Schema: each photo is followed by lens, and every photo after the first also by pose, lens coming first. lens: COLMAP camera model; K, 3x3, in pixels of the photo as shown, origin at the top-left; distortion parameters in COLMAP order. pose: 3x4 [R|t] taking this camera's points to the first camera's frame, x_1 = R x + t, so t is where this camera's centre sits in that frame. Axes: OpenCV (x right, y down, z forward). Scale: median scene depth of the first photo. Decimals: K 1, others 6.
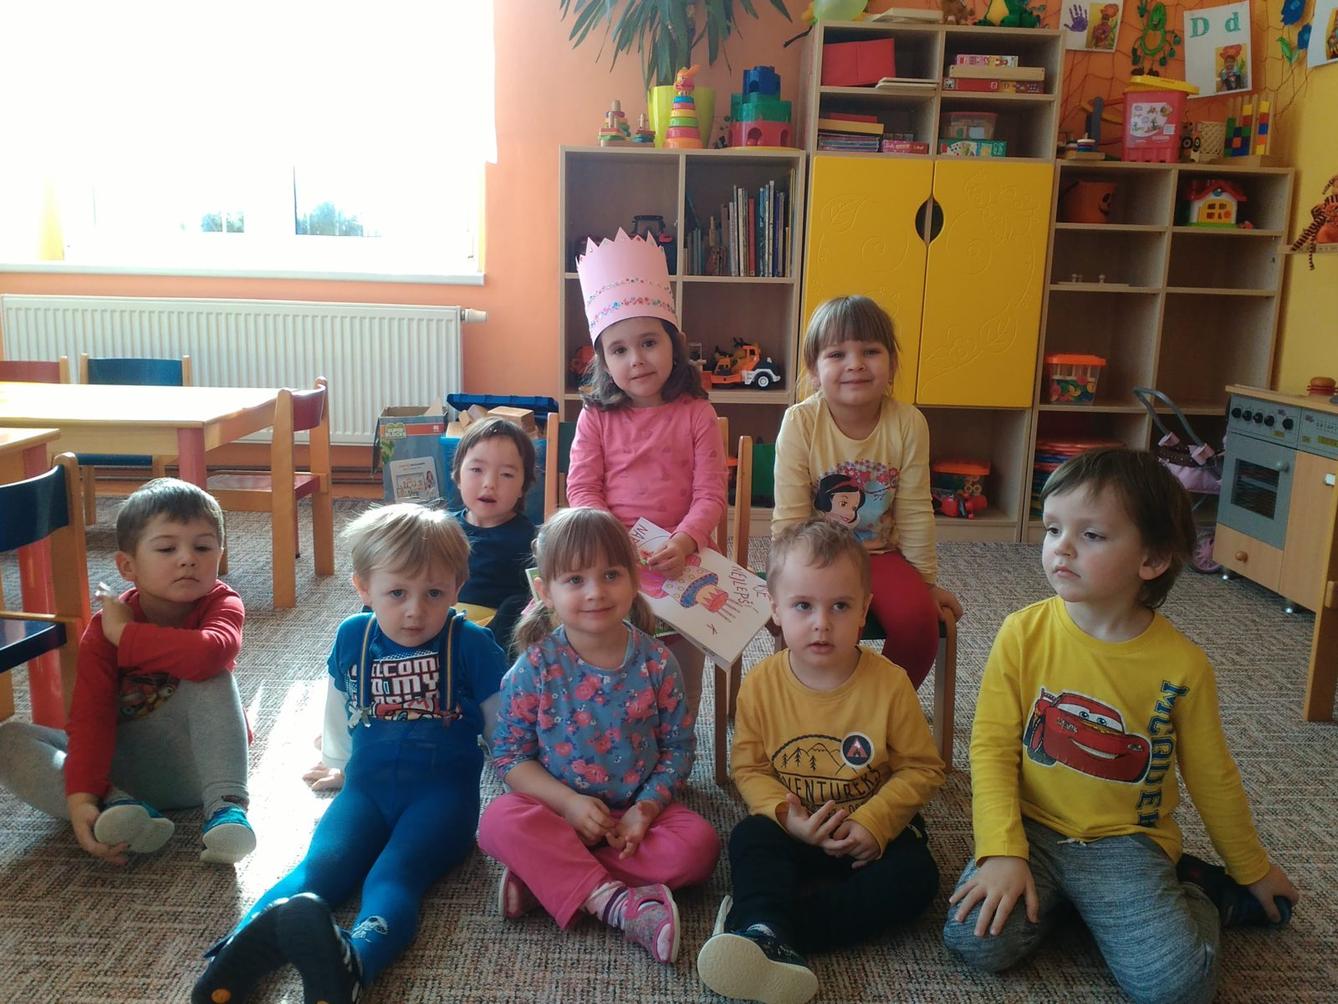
lens RADIAL K [[1203.9, 0, 663.6], [0, 1203.9, 515.7], [0, 0, 1]] dist [0.045957, -0.124939]
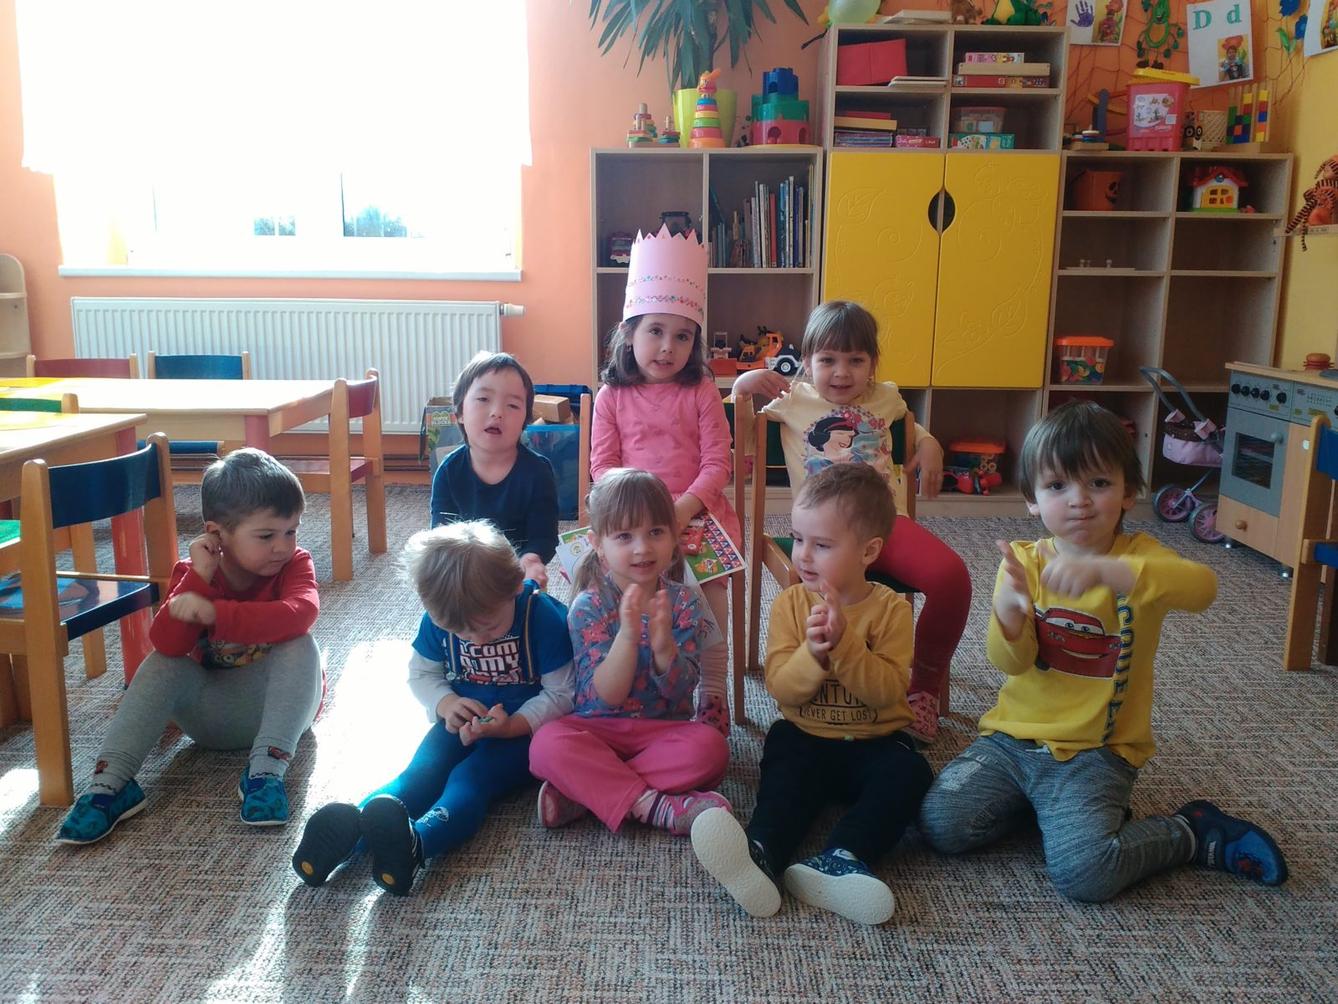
lens RADIAL K [[1289.9, 0, 675.8], [0, 1289.9, 539.9], [0, 0, 1]] dist [0.057385, -0.159015]
pose [[0.999453, -0.012079, -0.030796, 0.019815], [0.012316, 0.999896, 0.007544, 0.030847], [0.030702, -0.007920, 0.999497, -0.138404]]
